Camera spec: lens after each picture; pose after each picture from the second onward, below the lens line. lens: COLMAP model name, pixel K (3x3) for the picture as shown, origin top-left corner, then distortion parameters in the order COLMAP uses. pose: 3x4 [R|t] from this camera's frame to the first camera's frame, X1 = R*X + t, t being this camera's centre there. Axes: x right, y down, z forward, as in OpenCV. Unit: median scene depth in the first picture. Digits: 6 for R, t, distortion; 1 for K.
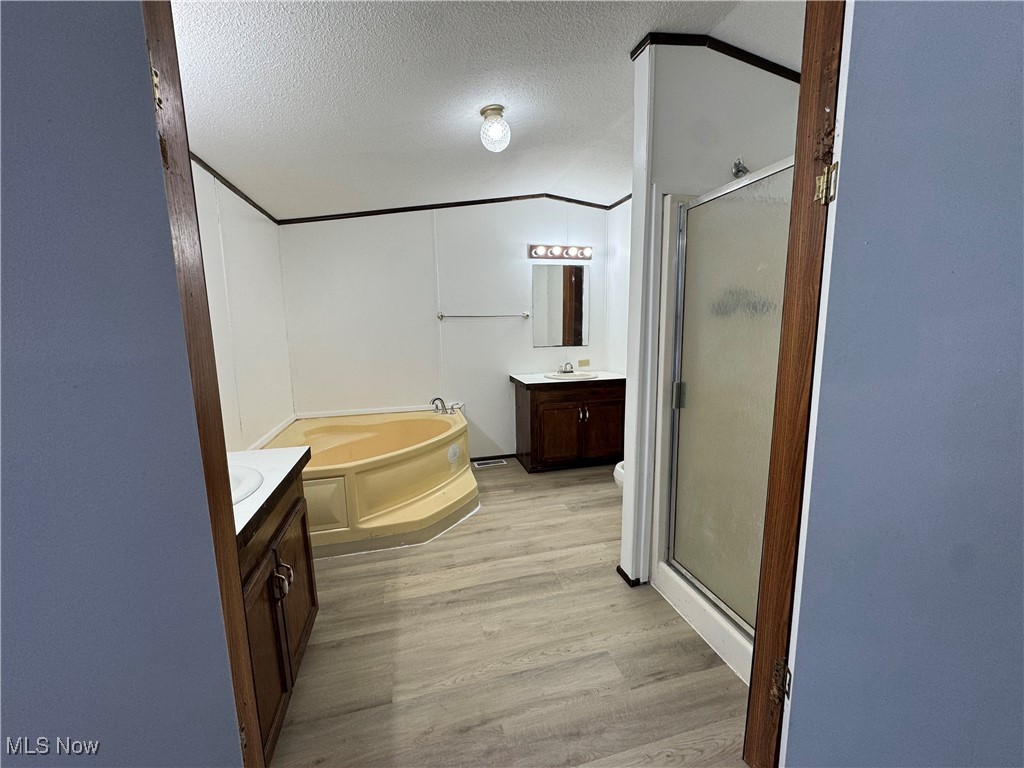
lens RADIAL K [[407.6, 0, 513.7], [0, 407.6, 384.3], [0, 0, 1]] dist [-0.000662, -0.000029]
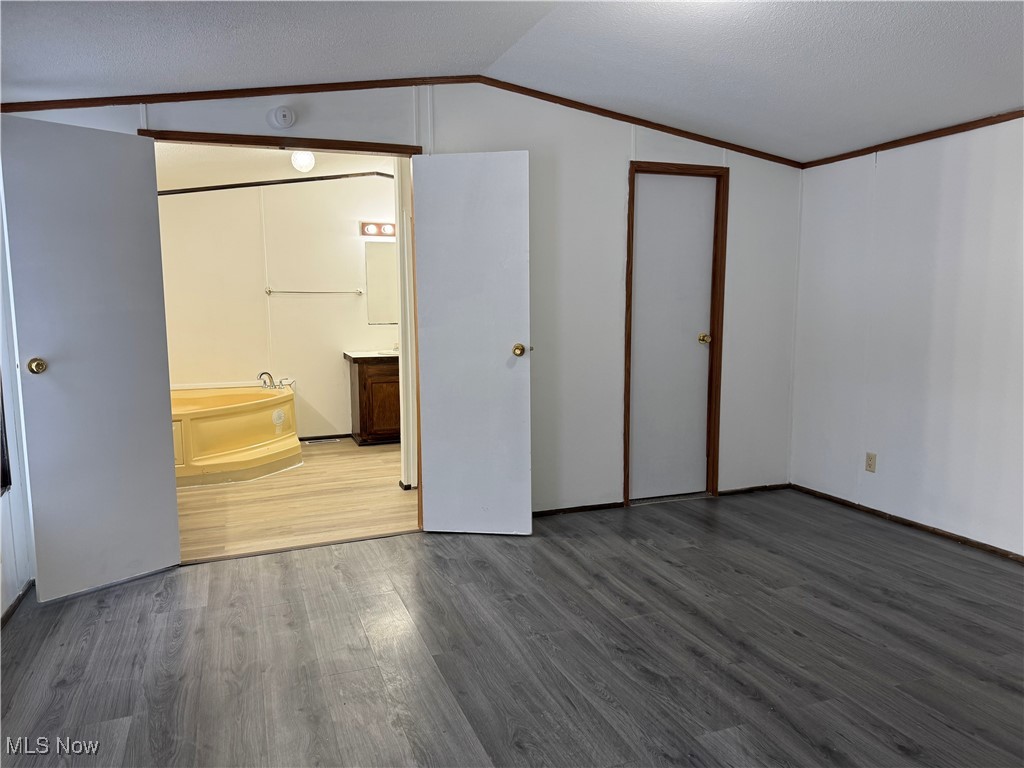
lens RADIAL K [[714.5, 0, 511.5], [0, 714.5, 385.1], [0, 0, 1]] dist [0.094323, -0.123525]
pose [[0.993148, -0.004412, 0.116784, 0.216262], [0.008033, 0.999501, -0.030552, 0.128587], [-0.116591, 0.031281, 0.992687, -0.869450]]
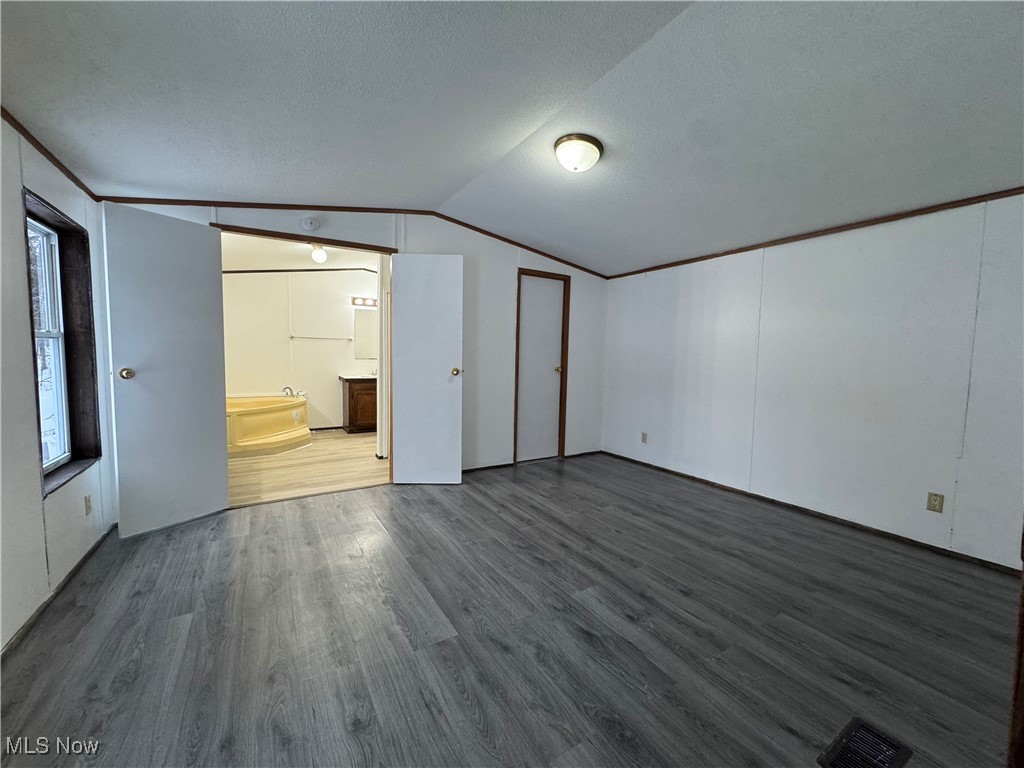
lens RADIAL K [[407.6, 0, 513.7], [0, 407.6, 384.3], [0, 0, 1]] dist [-0.000662, -0.000029]
pose [[0.953562, 0.014365, 0.300853, 0.185329], [0.007723, 0.997367, -0.072101, 0.149256], [-0.301096, 0.071076, 0.950941, -0.820072]]
